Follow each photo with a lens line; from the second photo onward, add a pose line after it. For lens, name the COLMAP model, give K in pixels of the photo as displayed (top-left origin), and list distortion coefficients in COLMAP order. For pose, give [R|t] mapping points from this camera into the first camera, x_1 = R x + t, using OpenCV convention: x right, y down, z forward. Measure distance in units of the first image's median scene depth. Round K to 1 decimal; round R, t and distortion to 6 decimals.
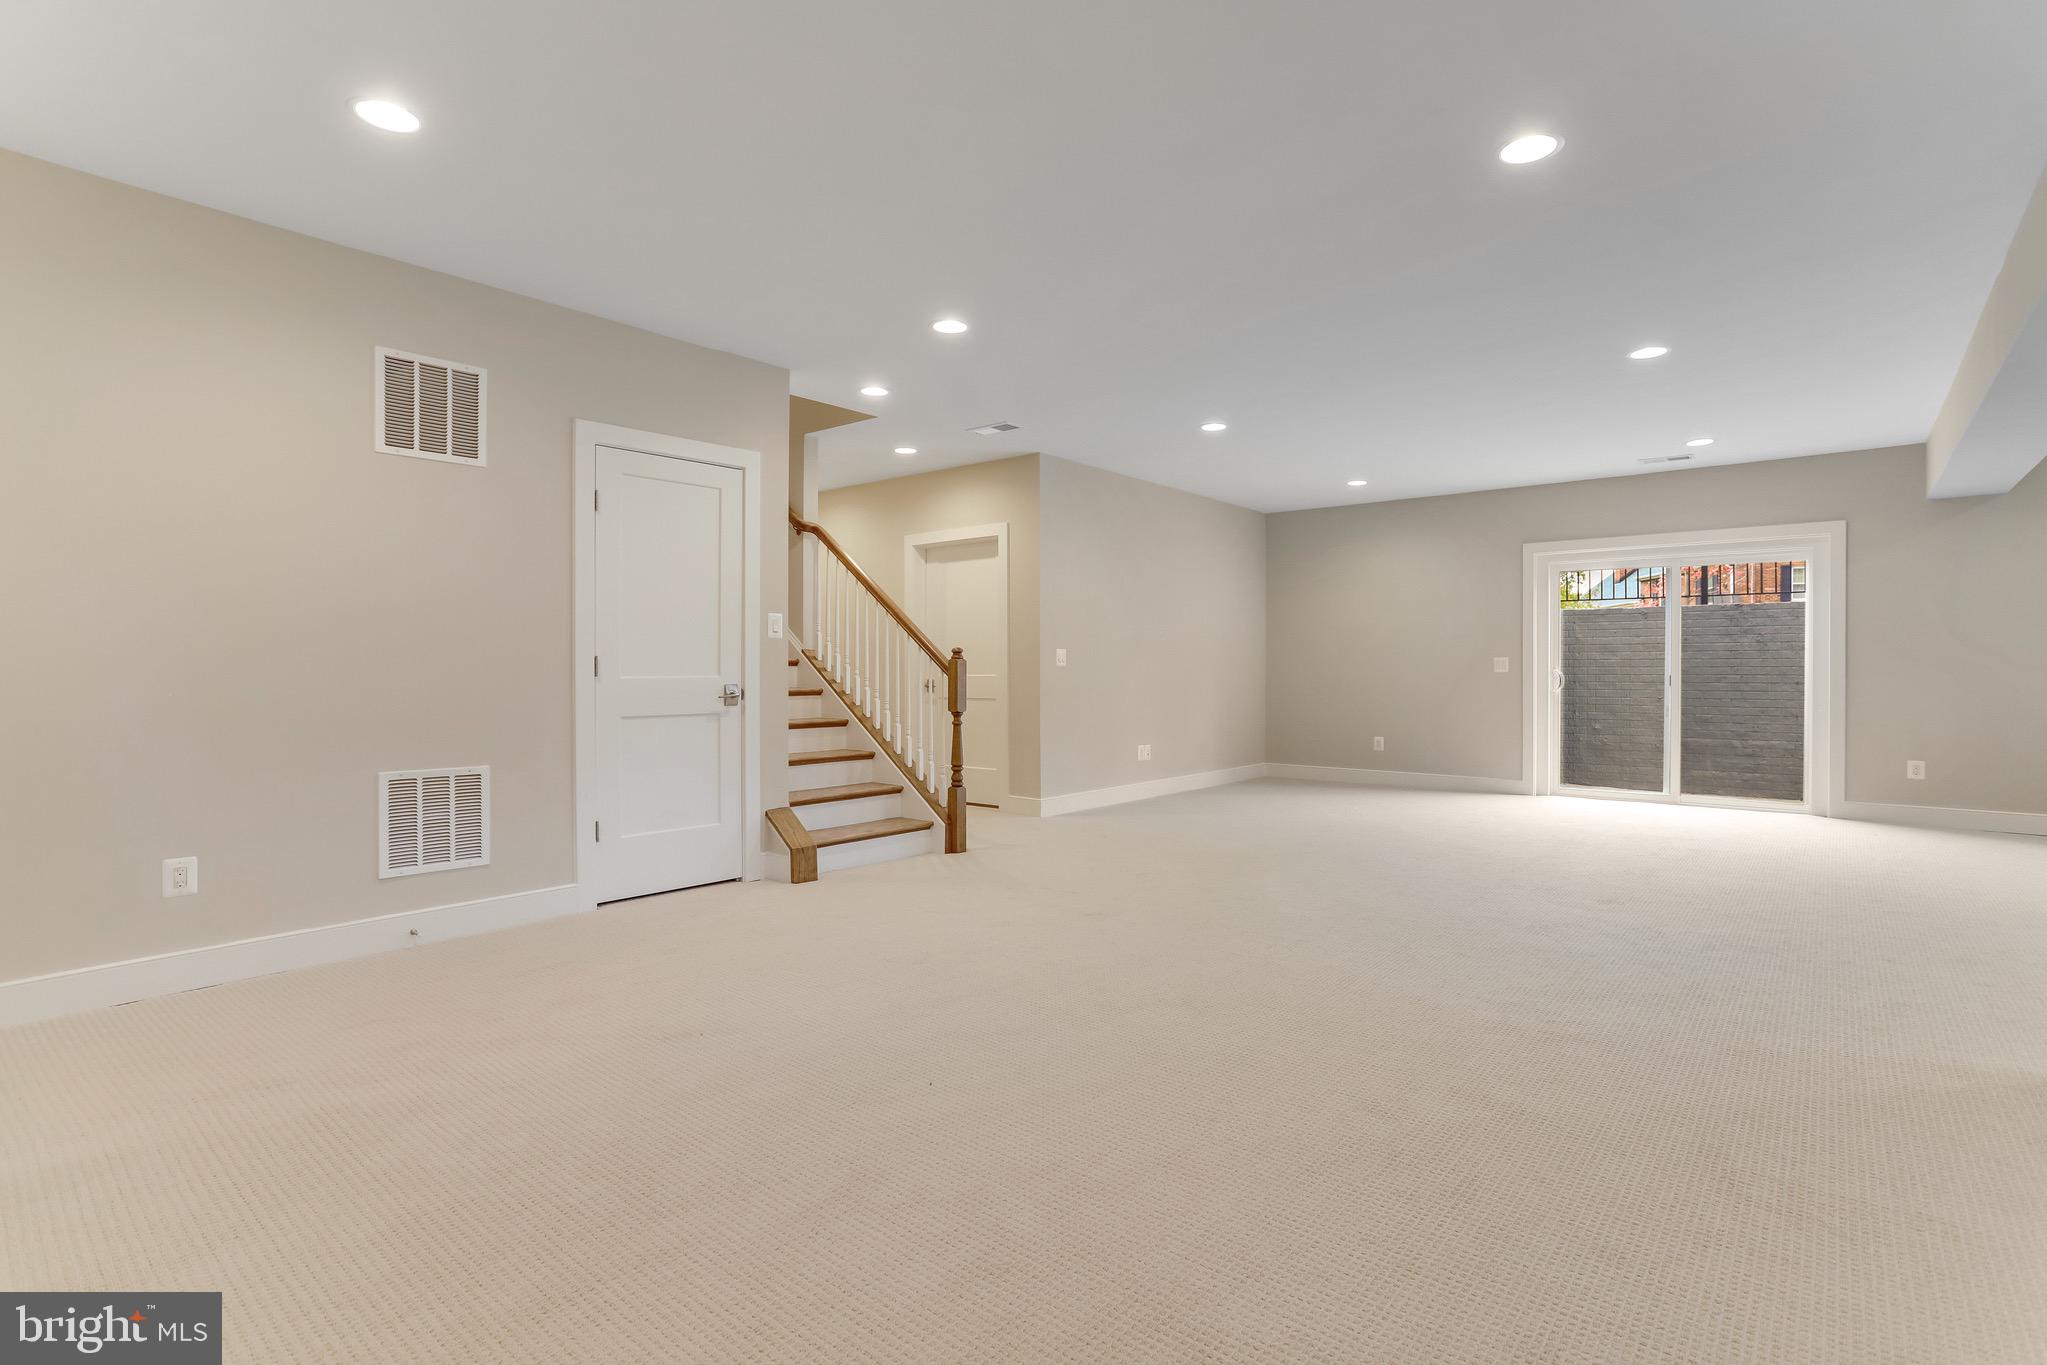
lens RADIAL K [[1014.6, 0, 1020.4], [0, 1014.6, 660.8], [0, 0, 1]] dist [-0.065472, 0.041688]
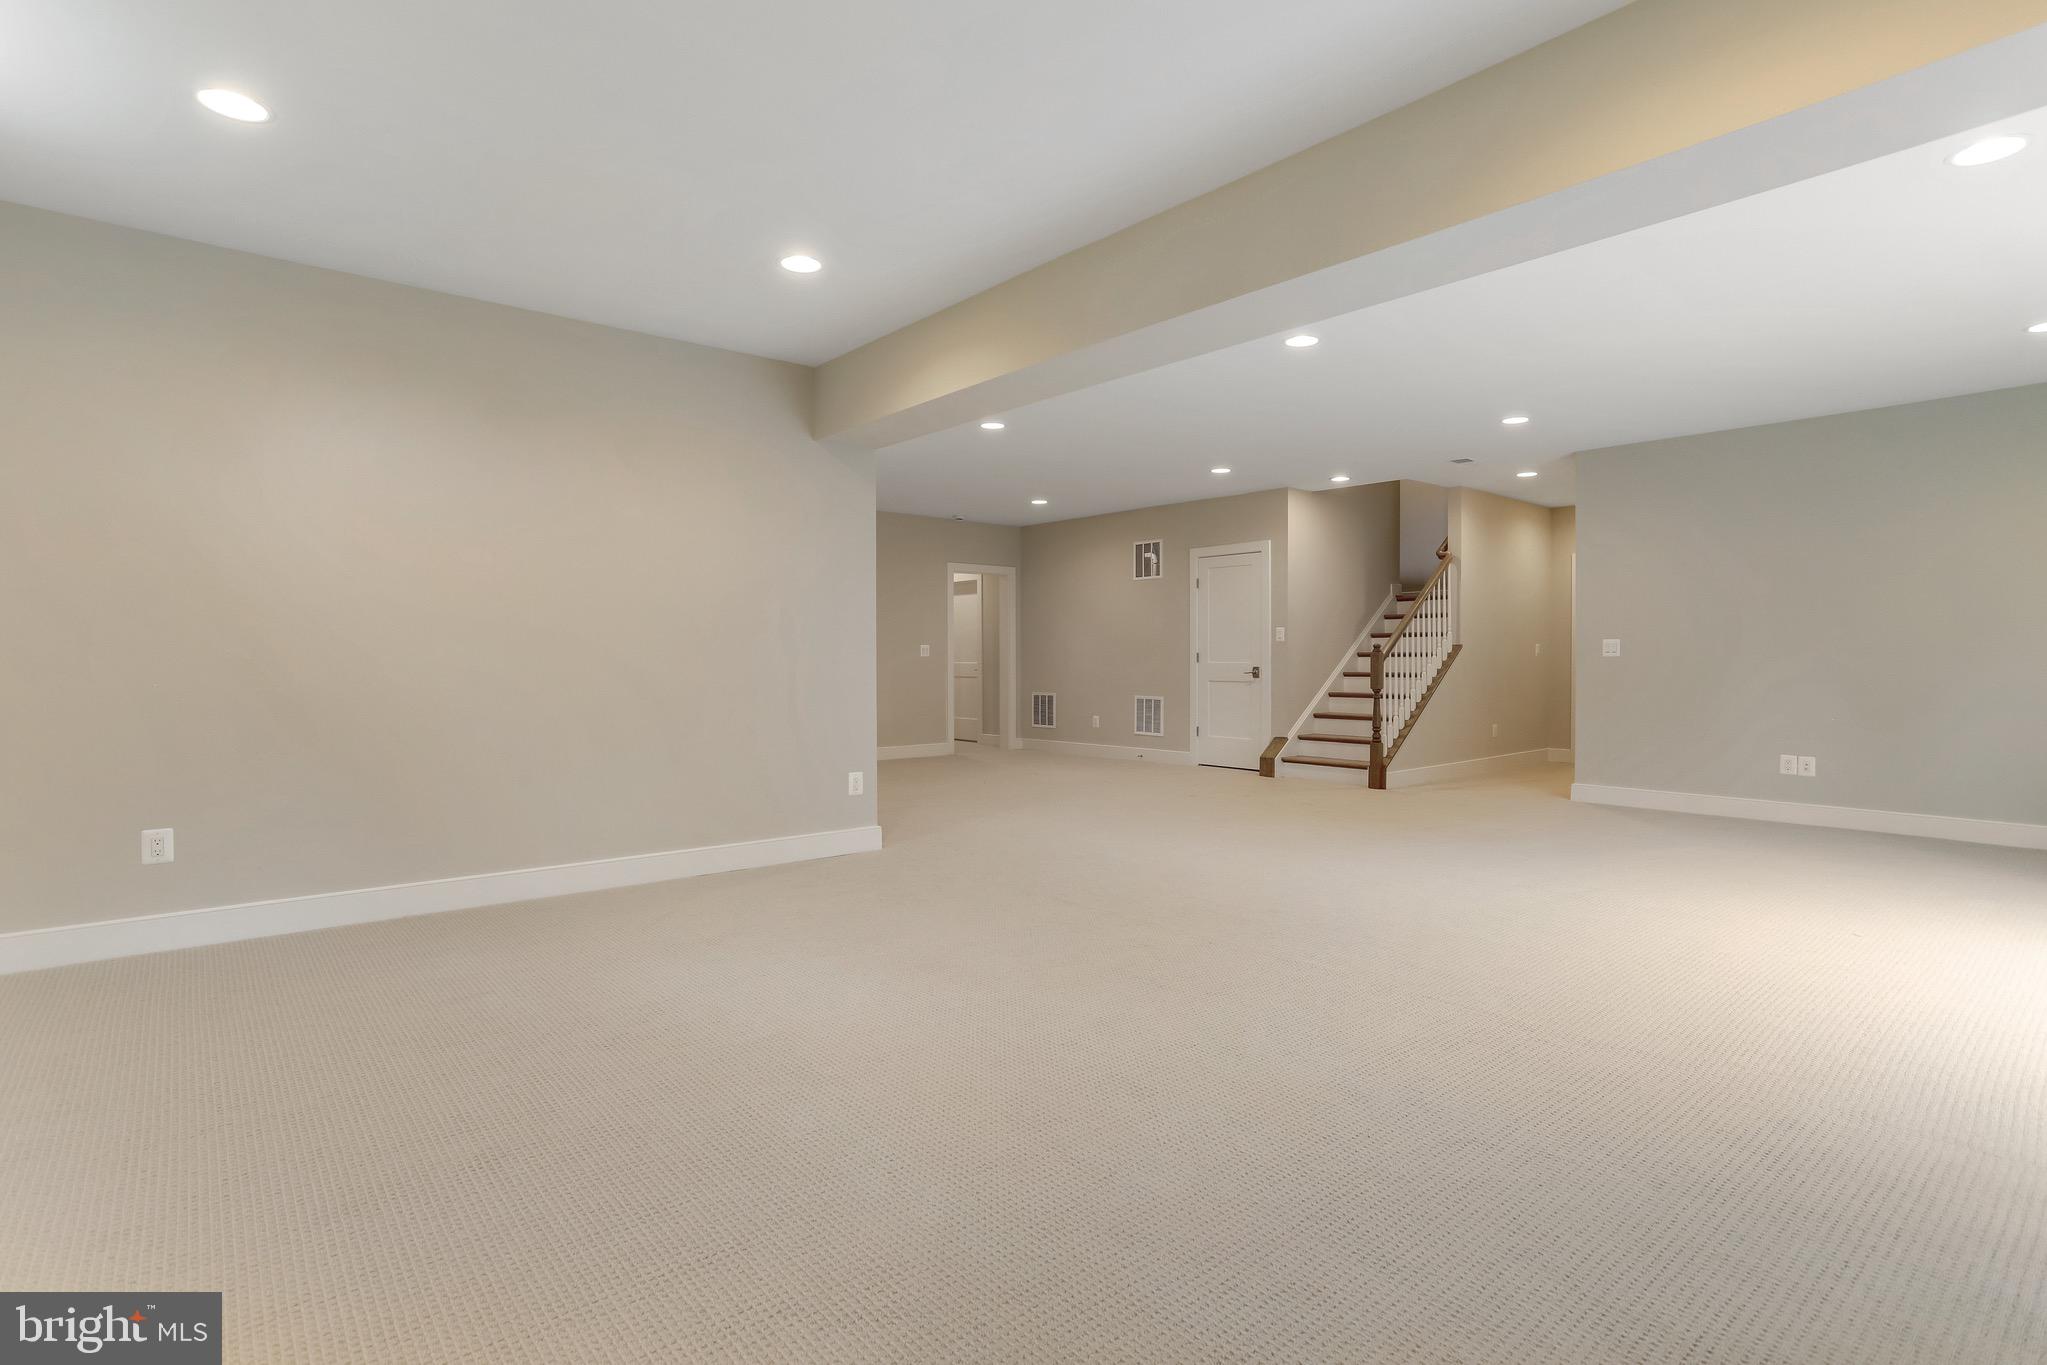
lens RADIAL K [[1014.6, 0, 1020.4], [0, 1014.6, 660.8], [0, 0, 1]] dist [-0.065472, 0.041688]
pose [[-0.184274, -0.005663, -0.982859, 1.772959], [-0.001444, 0.999984, -0.005491, 0.025168], [0.982874, 0.000408, -0.184279, 0.978823]]
